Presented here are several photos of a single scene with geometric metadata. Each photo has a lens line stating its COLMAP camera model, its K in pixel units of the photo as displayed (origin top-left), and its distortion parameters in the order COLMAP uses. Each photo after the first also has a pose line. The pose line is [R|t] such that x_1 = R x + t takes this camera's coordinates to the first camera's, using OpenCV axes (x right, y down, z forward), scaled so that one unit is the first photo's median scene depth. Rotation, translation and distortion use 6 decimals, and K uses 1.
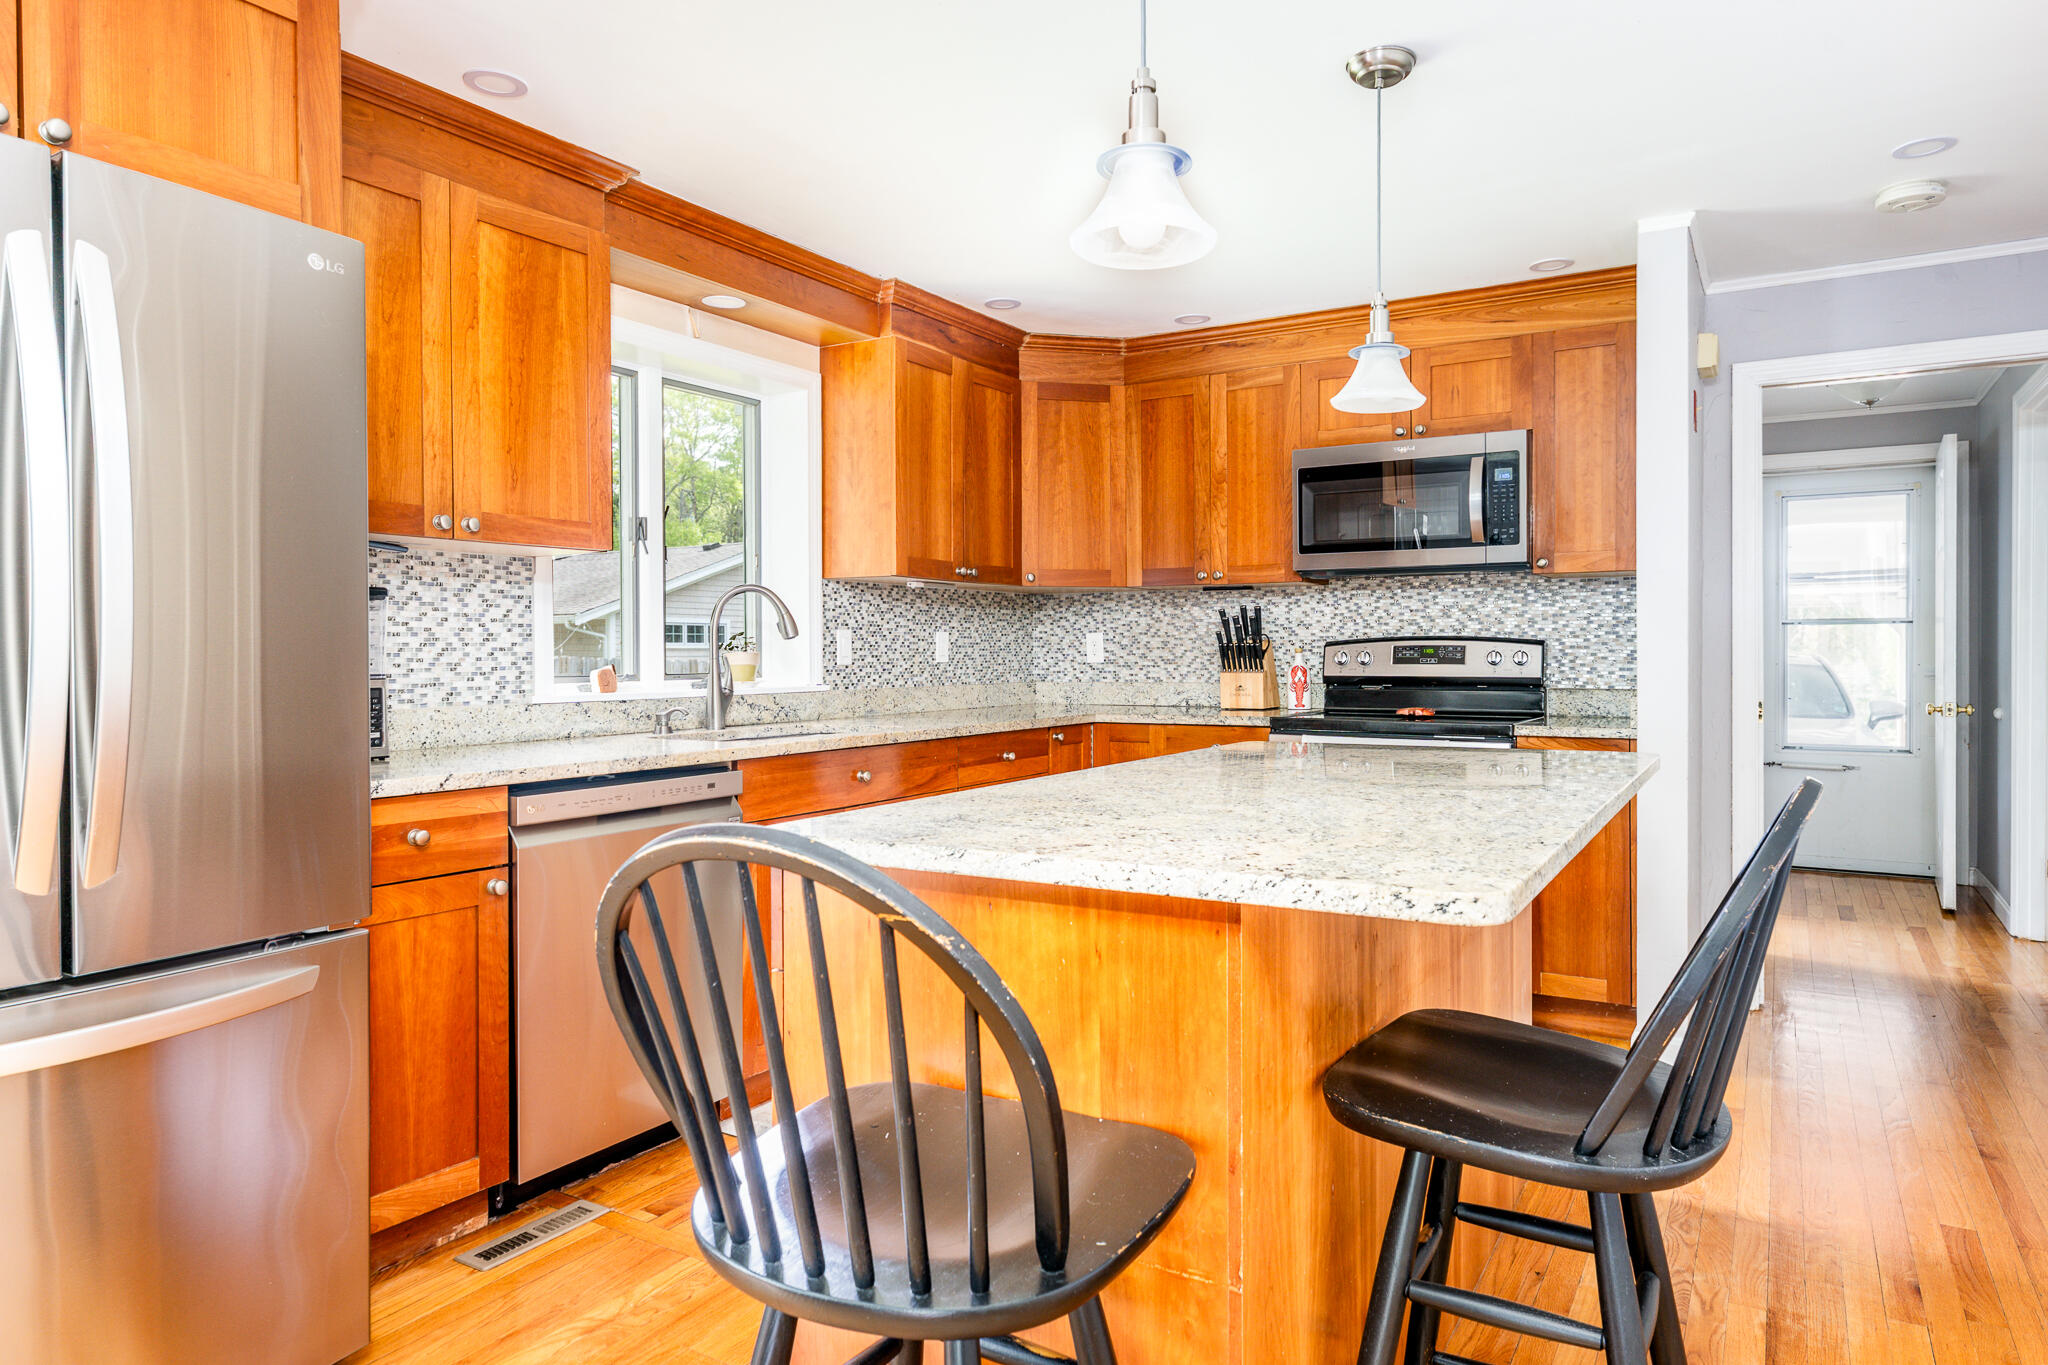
lens RADIAL K [[1231.2, 0, 1024.2], [0, 1231.2, 663.7], [0, 0, 1]] dist [-0.002339, 0.000247]
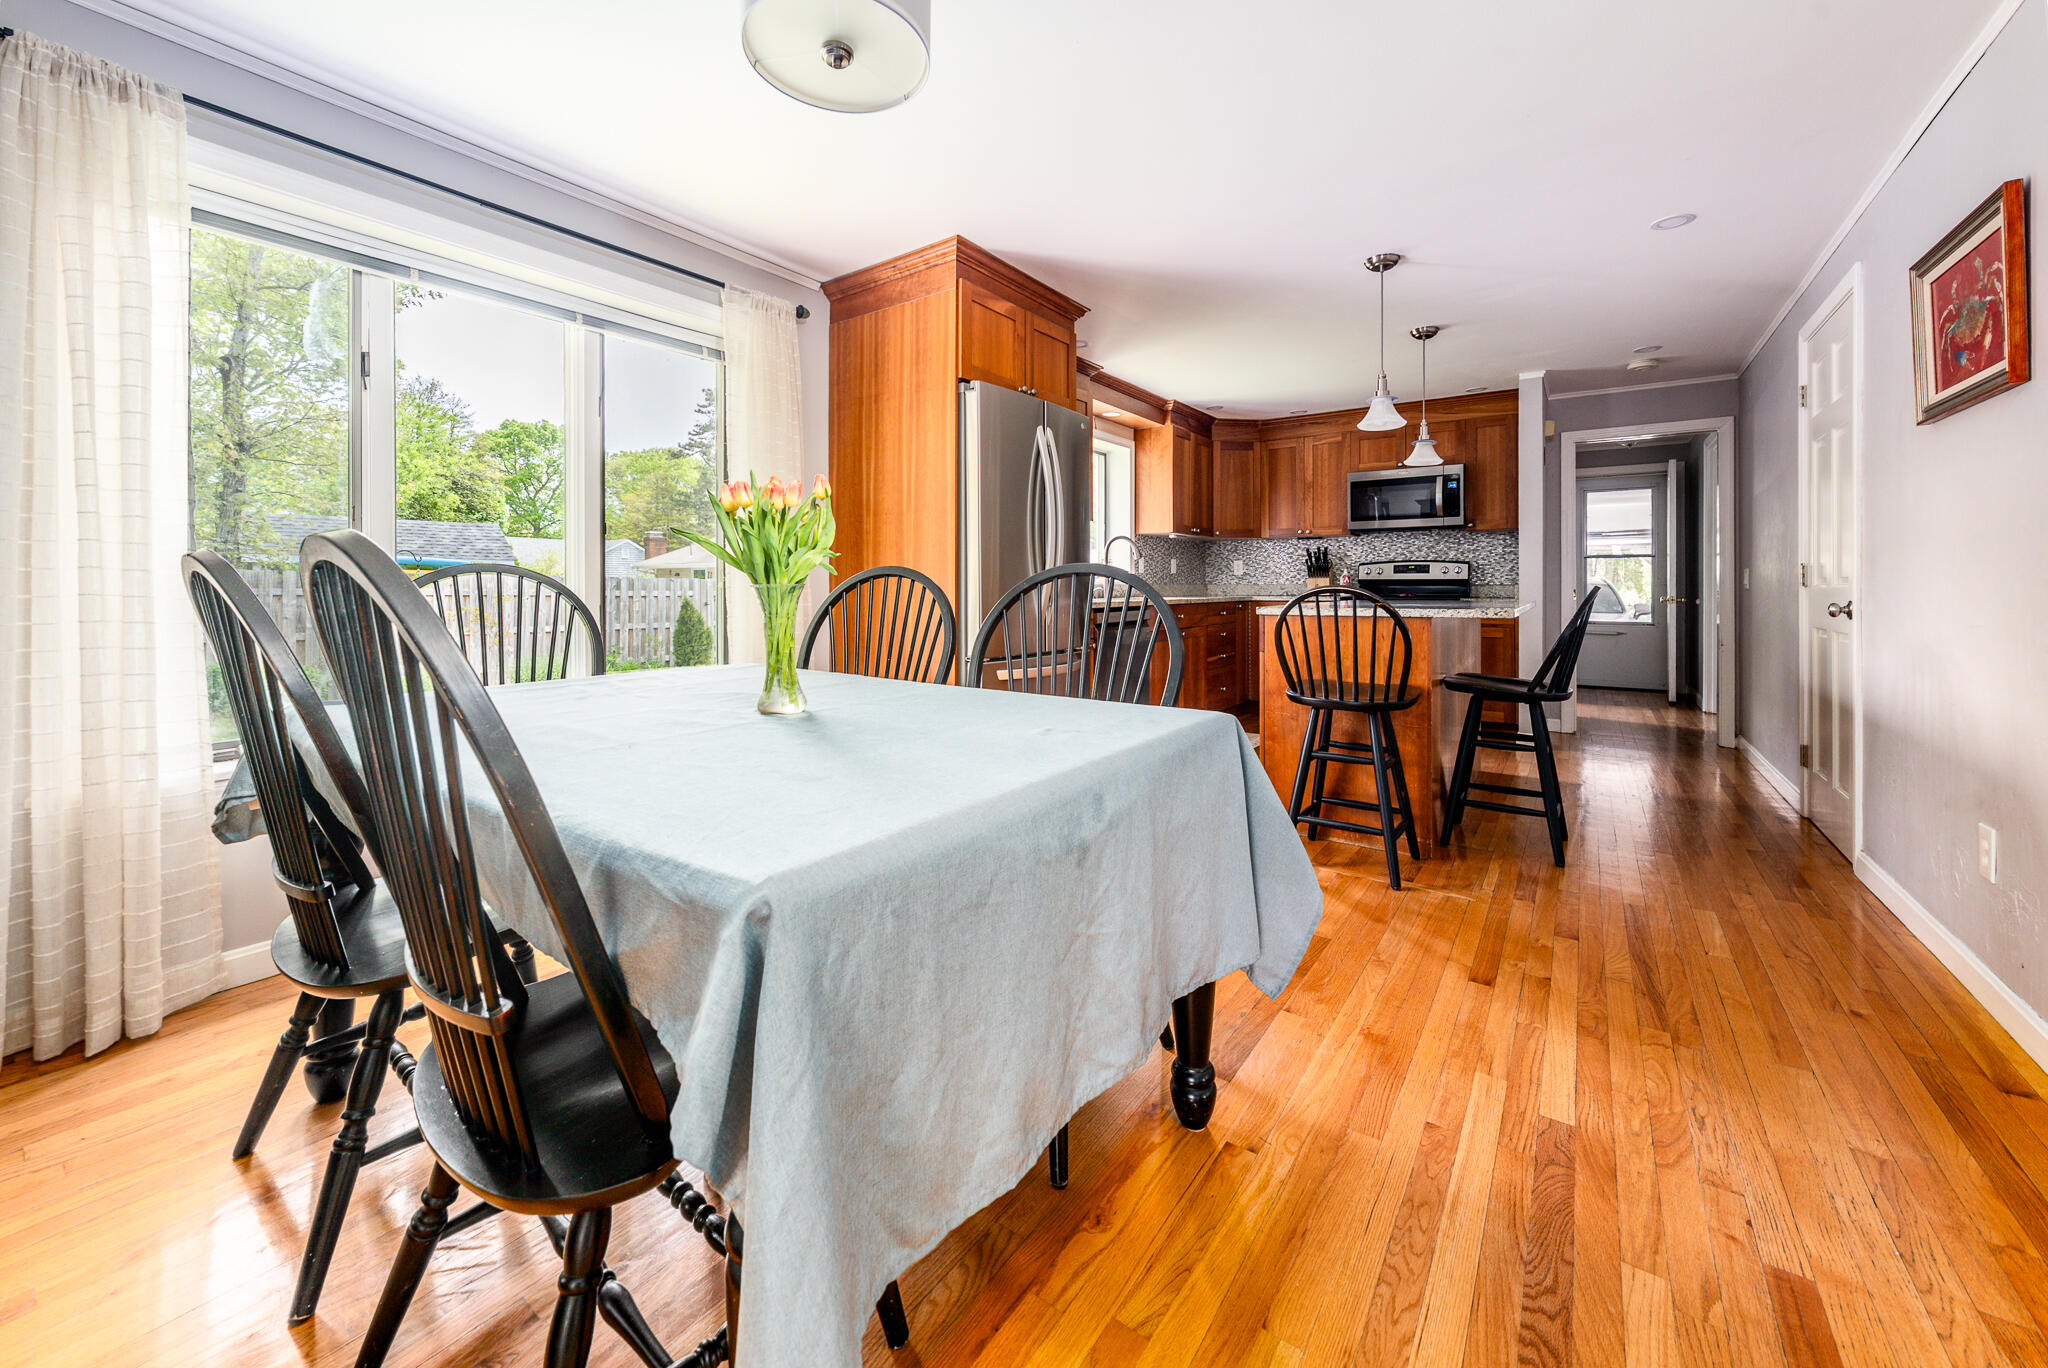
lens RADIAL K [[761.8, 0, 1040.5], [0, 761.8, 593.4], [0, 0, 1]] dist [-0.013082, 0.000187]
pose [[0.997594, 0.000864, -0.069319, -0.206652], [-0.000808, 0.999999, 0.000839, 0.032543], [0.069320, -0.000781, 0.997594, -0.329740]]
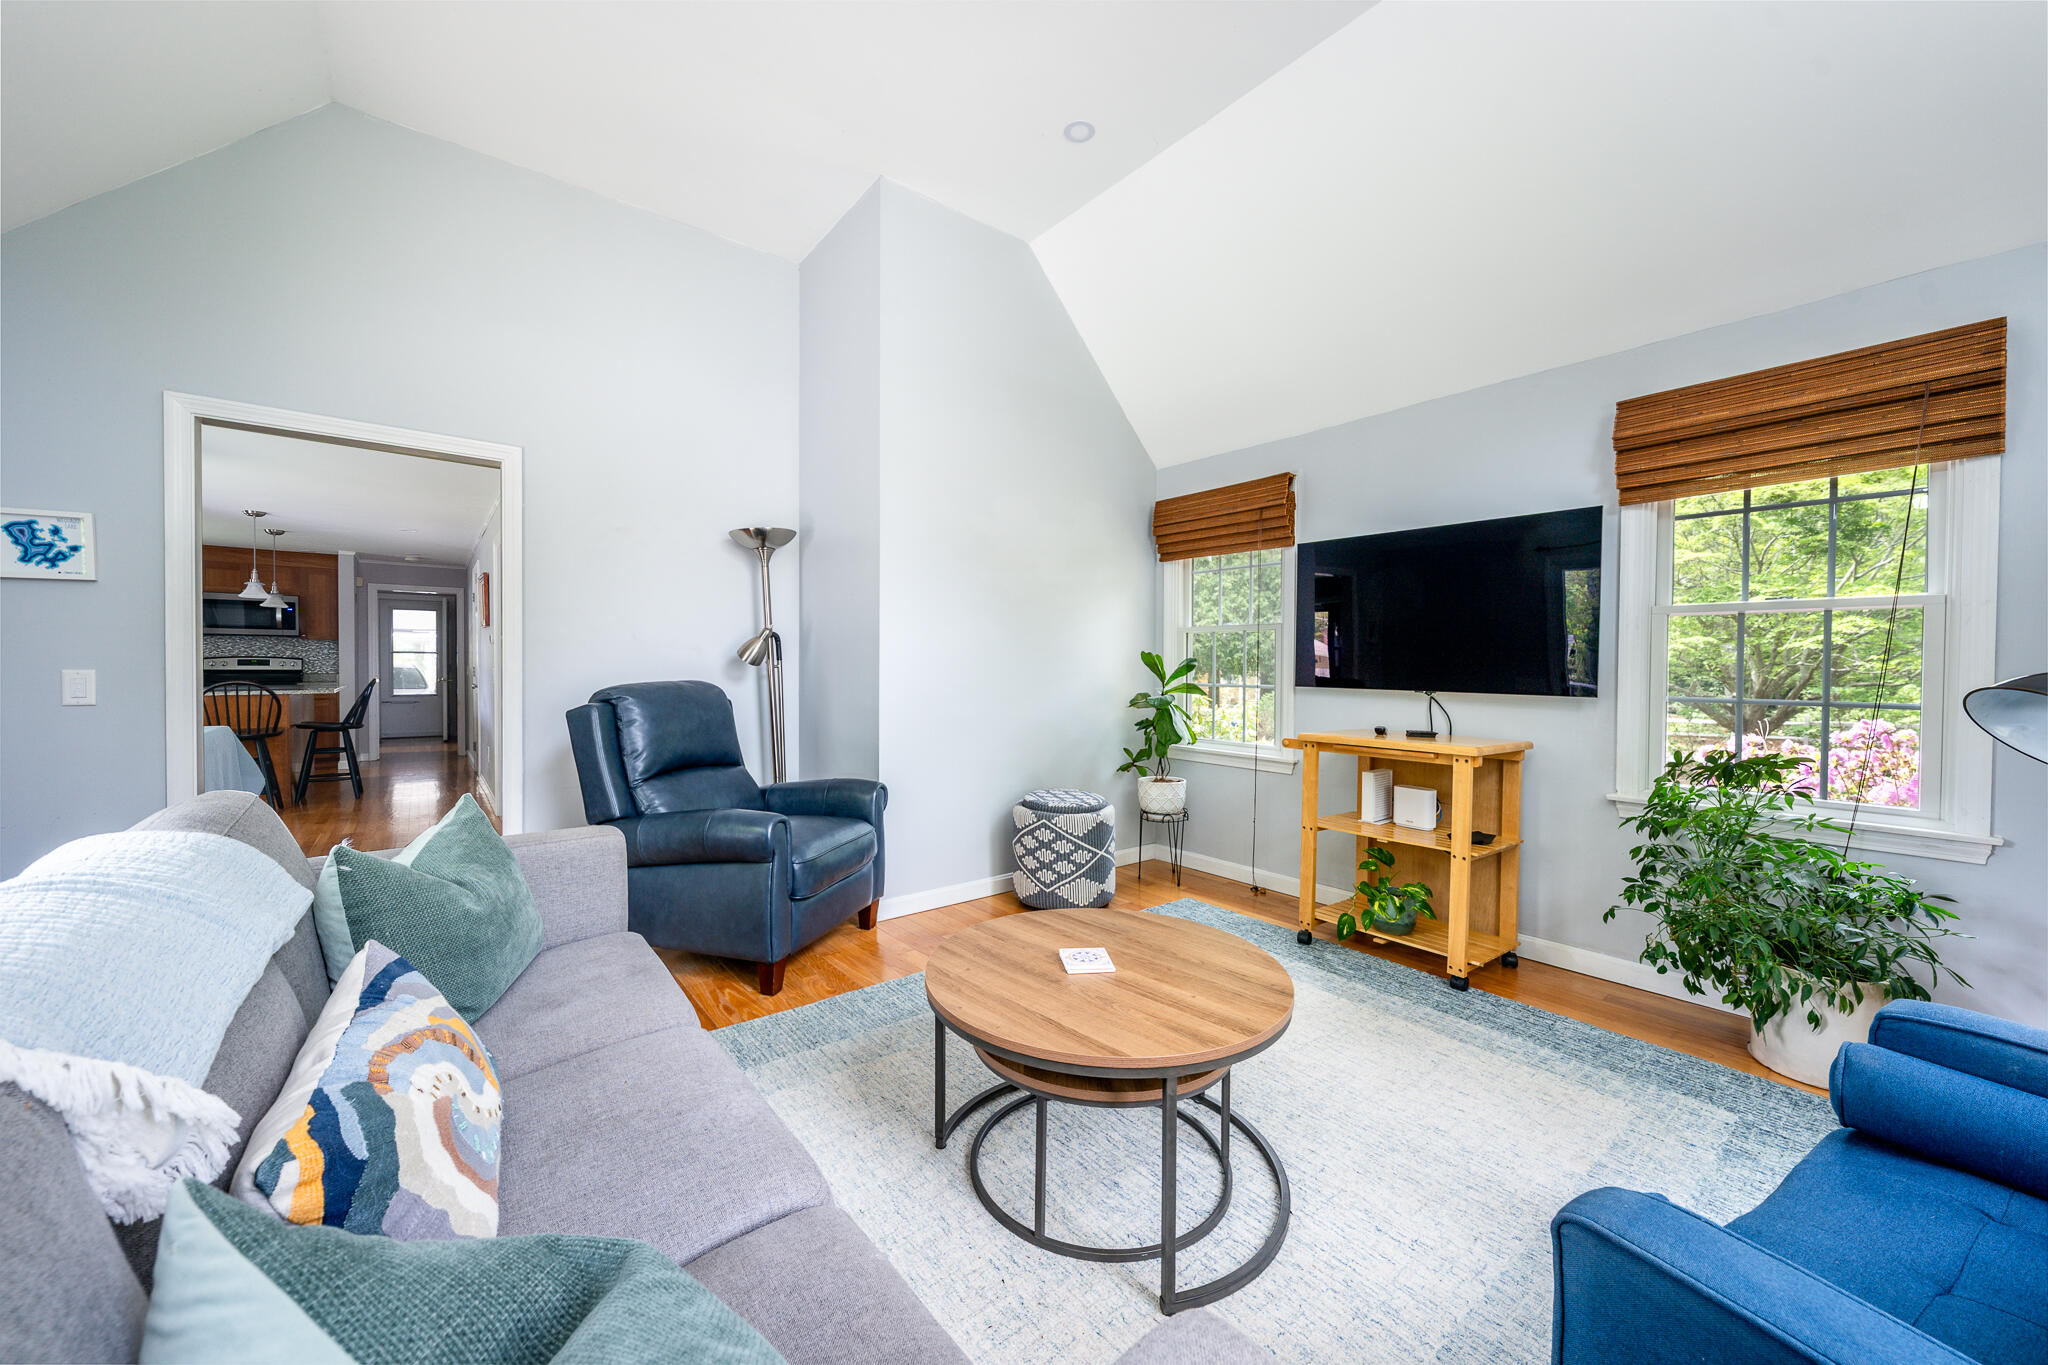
lens RADIAL K [[761.8, 0, 1020.3], [0, 761.8, 675.8], [0, 0, 1]] dist [-0.013082, 0.000187]
pose [[0.340331, -0.004905, 0.940293, -0.719041], [-0.002648, 0.999977, 0.006175, 0.008671], [-0.940302, -0.004592, 0.340310, -1.309255]]
